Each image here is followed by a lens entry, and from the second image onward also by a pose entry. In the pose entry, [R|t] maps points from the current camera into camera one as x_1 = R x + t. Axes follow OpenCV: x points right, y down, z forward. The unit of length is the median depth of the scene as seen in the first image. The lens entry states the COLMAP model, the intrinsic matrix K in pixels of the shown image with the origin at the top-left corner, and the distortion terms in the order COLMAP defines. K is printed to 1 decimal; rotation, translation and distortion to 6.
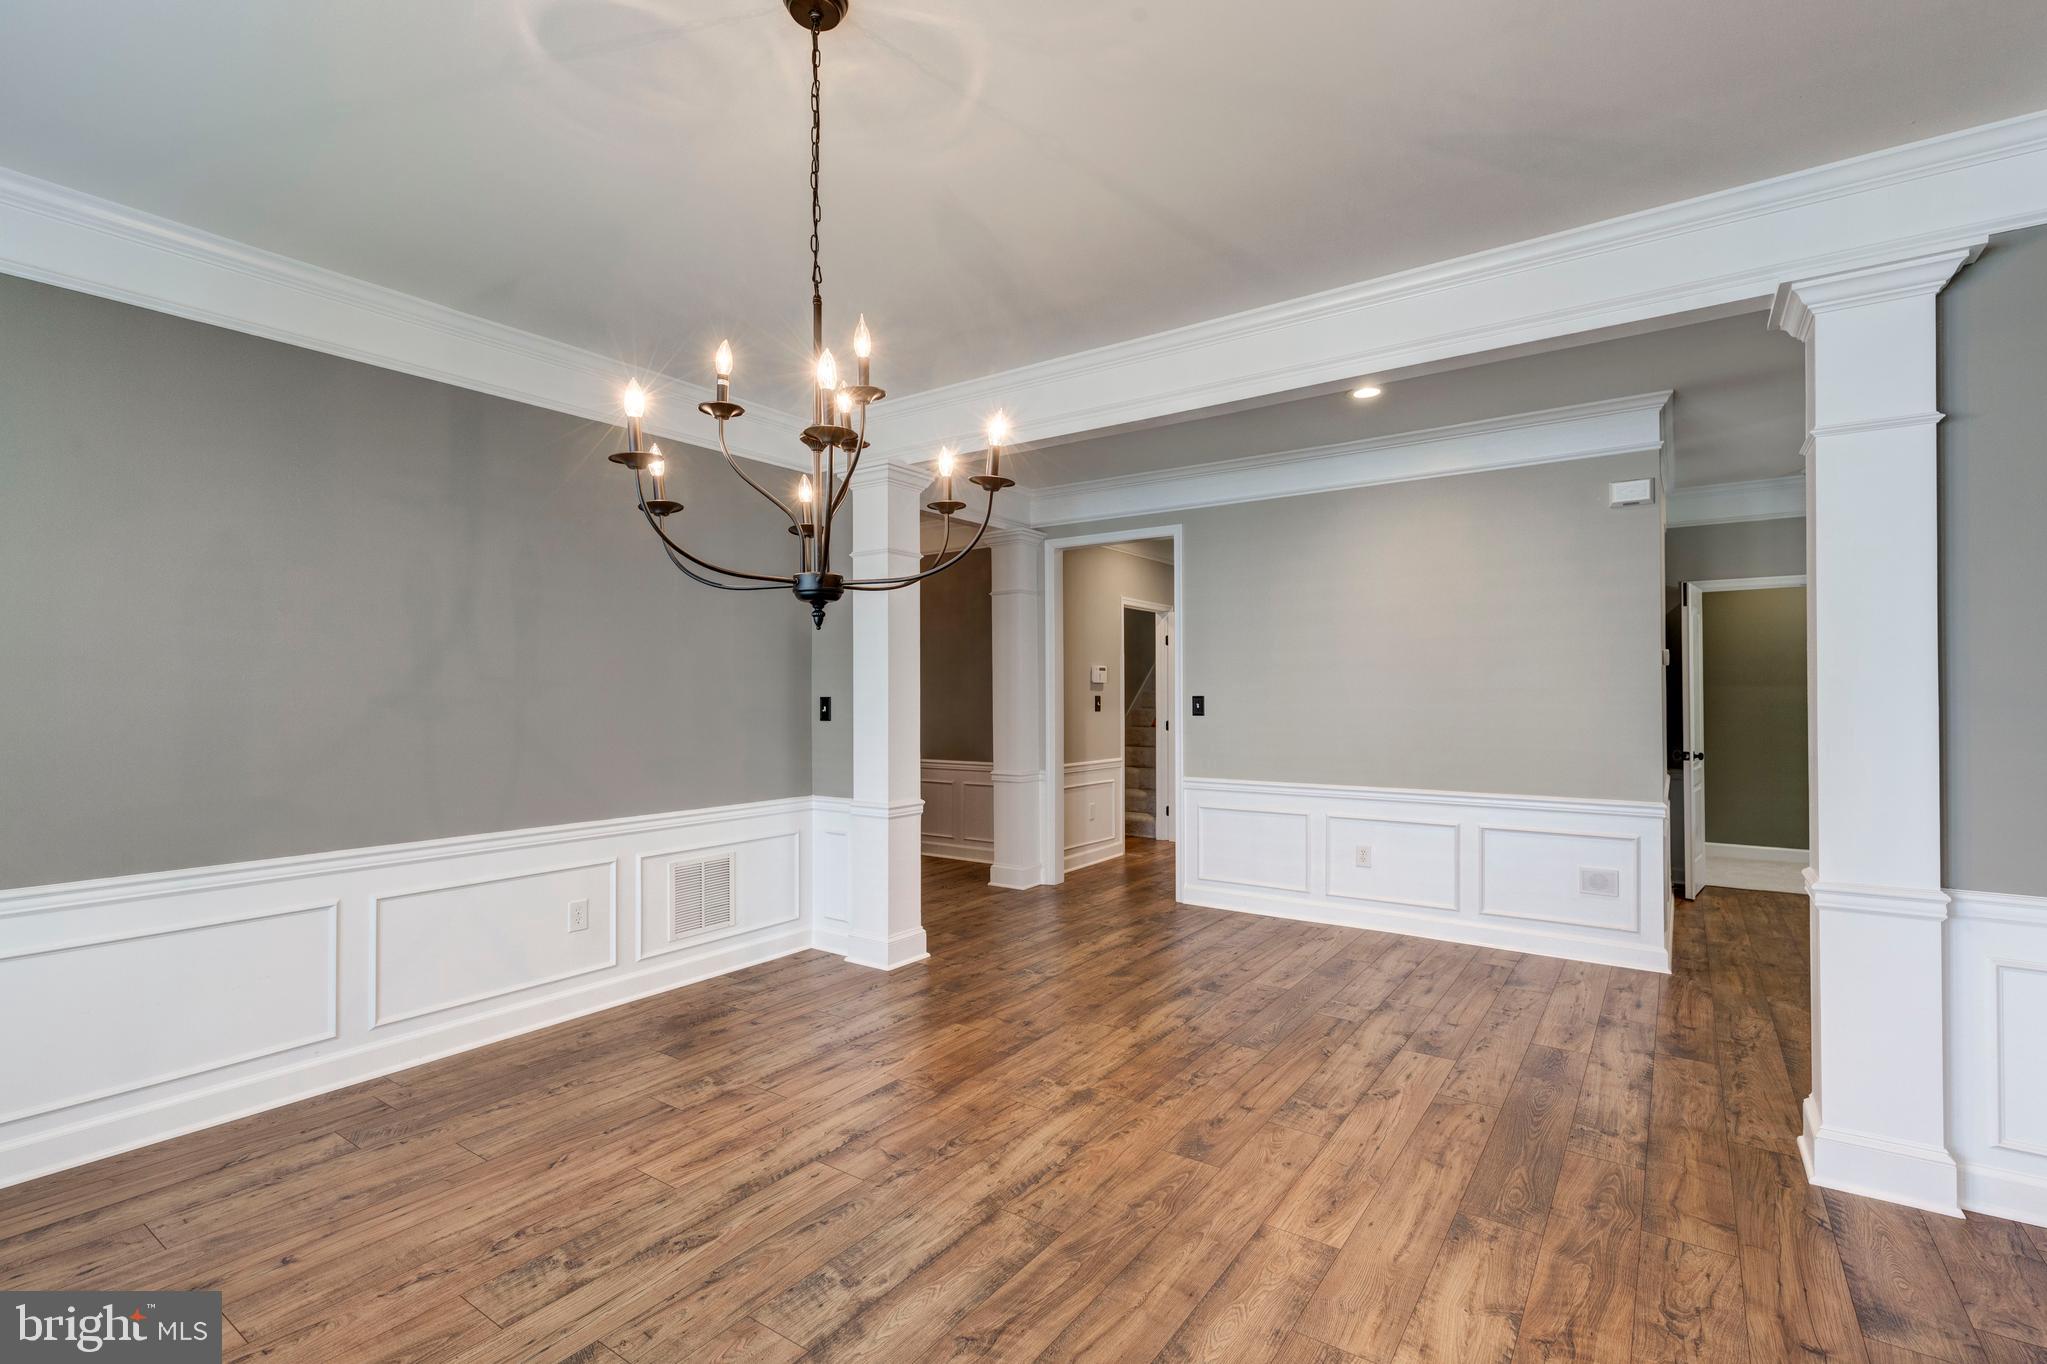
lens RADIAL K [[927.2, 0, 1020.4], [0, 927.2, 684.3], [0, 0, 1]] dist [0.007128, 0.000662]
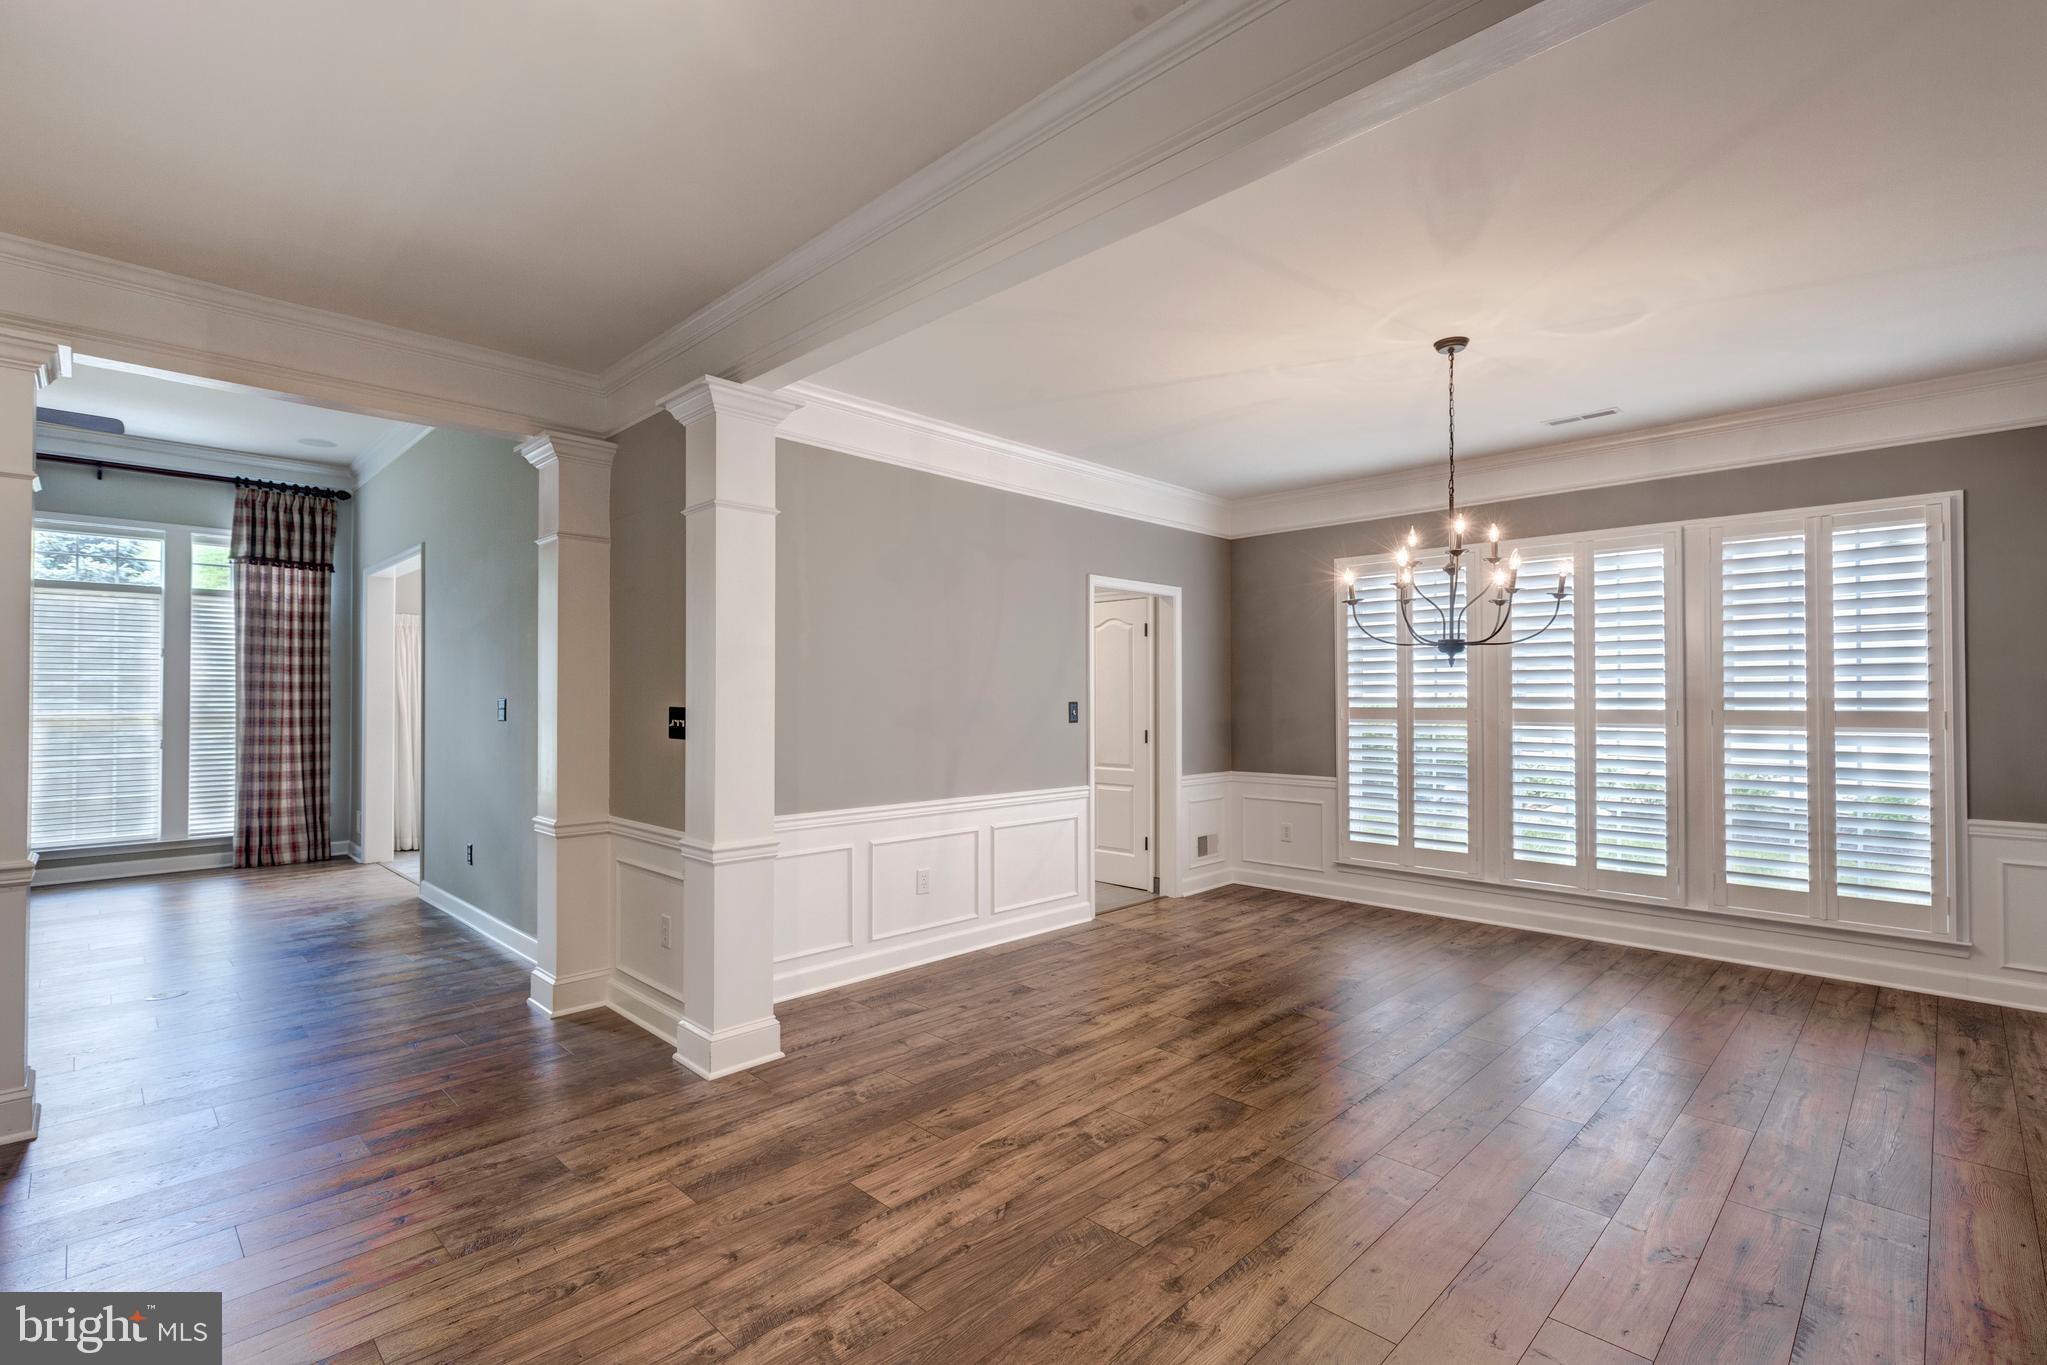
lens RADIAL K [[925.8, 0, 1029.4], [0, 925.8, 686.8], [0, 0, 1]] dist [0.002064, -0.001022]
pose [[-0.987289, 0.007071, 0.158775, 0.212526], [0.003228, 0.999696, -0.024449, 0.016378], [-0.158900, -0.023625, -0.987012, 1.858092]]
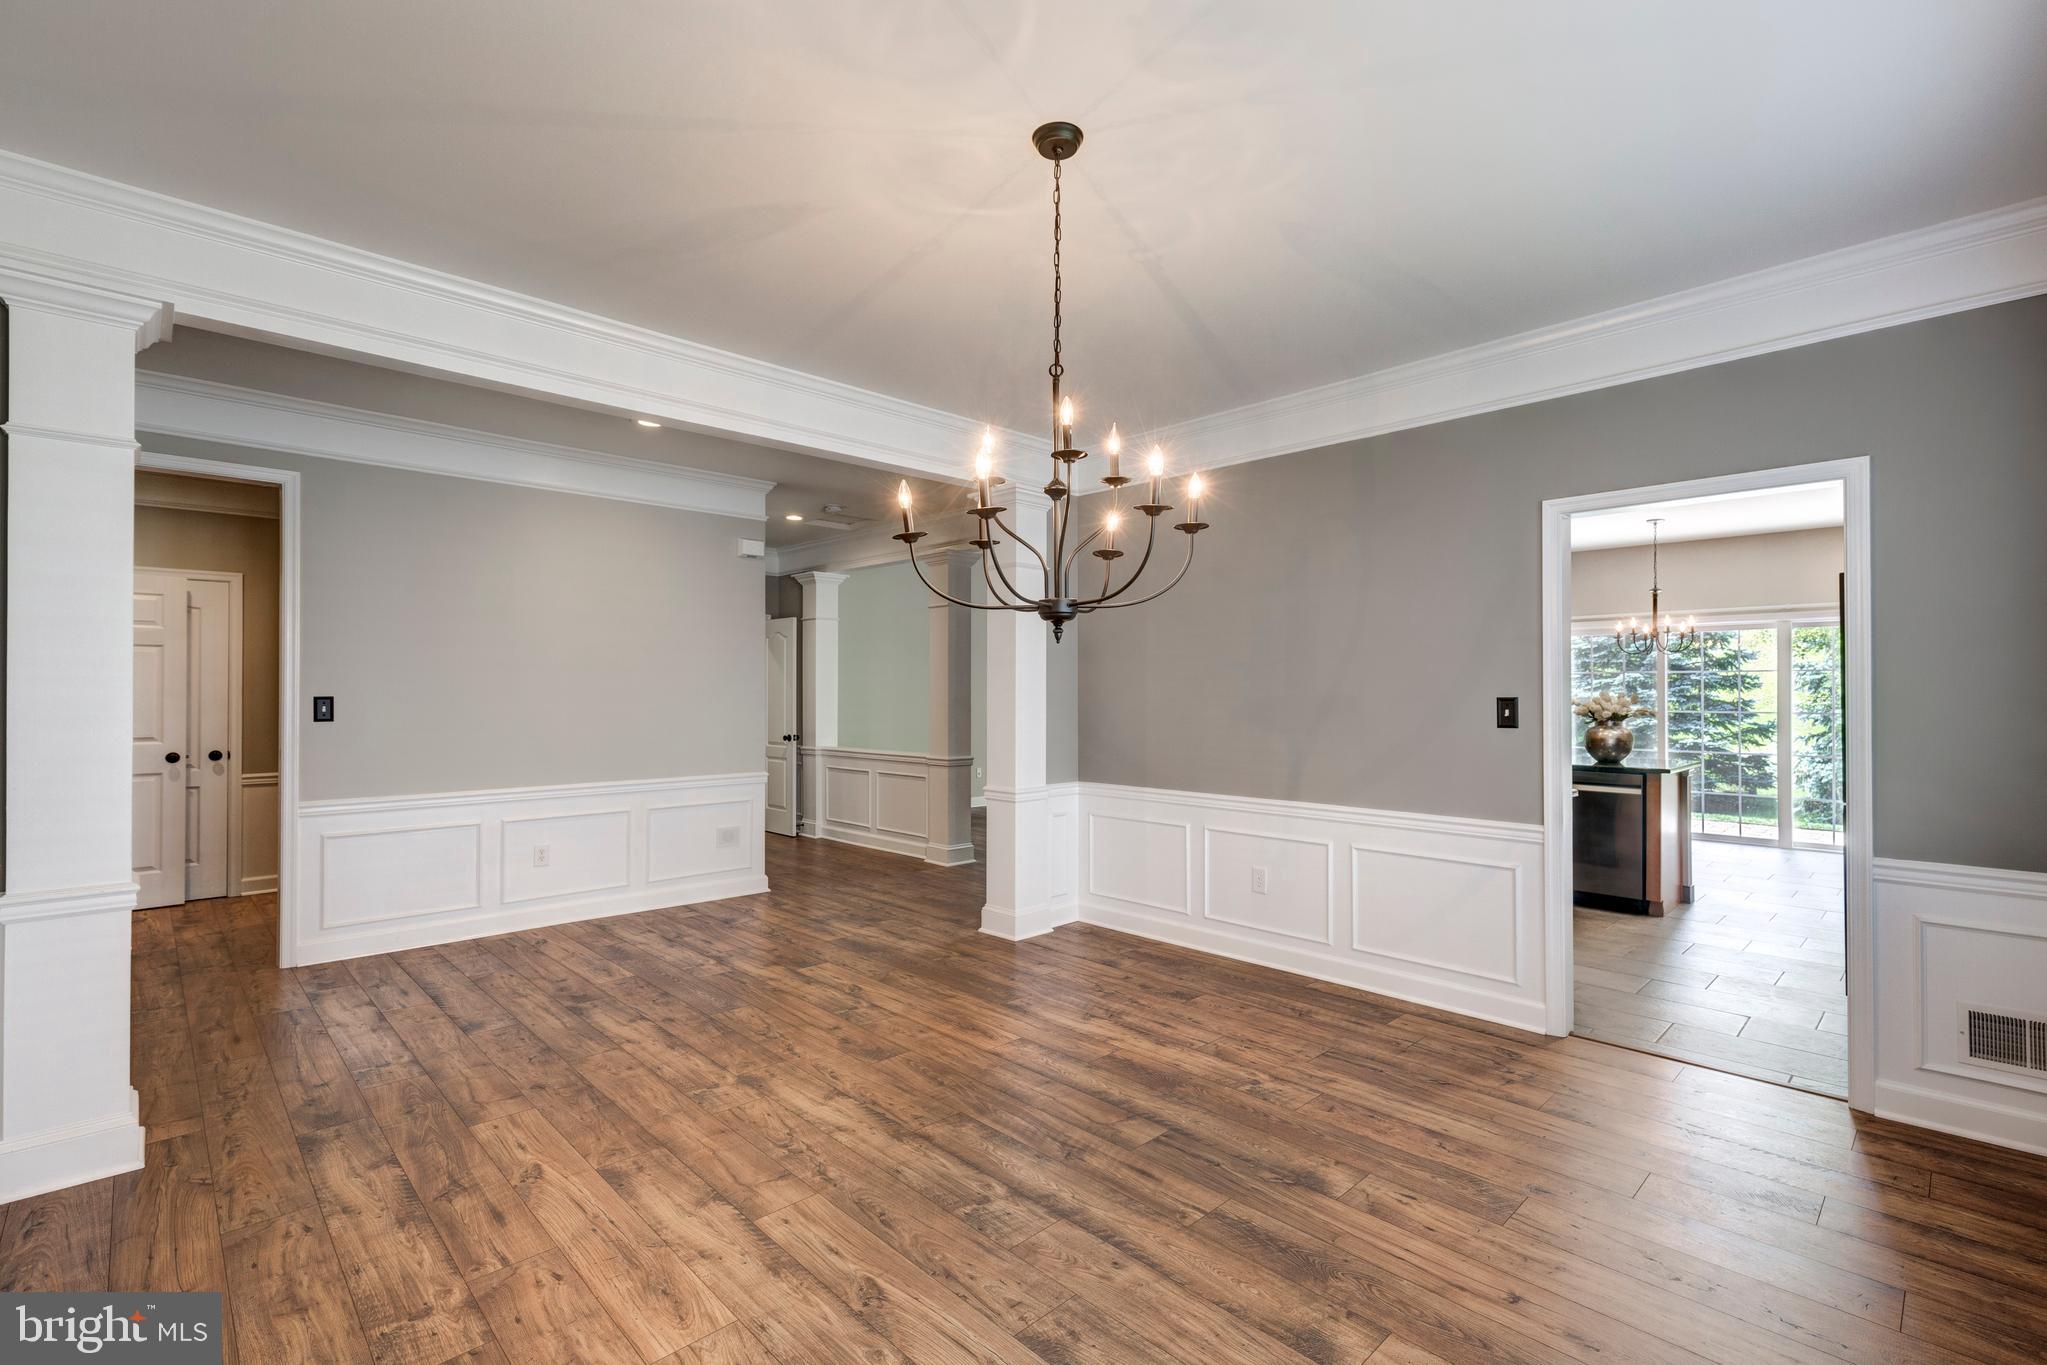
lens RADIAL K [[925.8, 0, 1029.4], [0, 925.8, 686.8], [0, 0, 1]] dist [0.002064, -0.001022]
pose [[0.181445, 0.010447, 0.983346, -0.883176], [-0.011967, 0.999893, -0.008415, 0.005953], [-0.983328, -0.010240, 0.181550, 0.494340]]
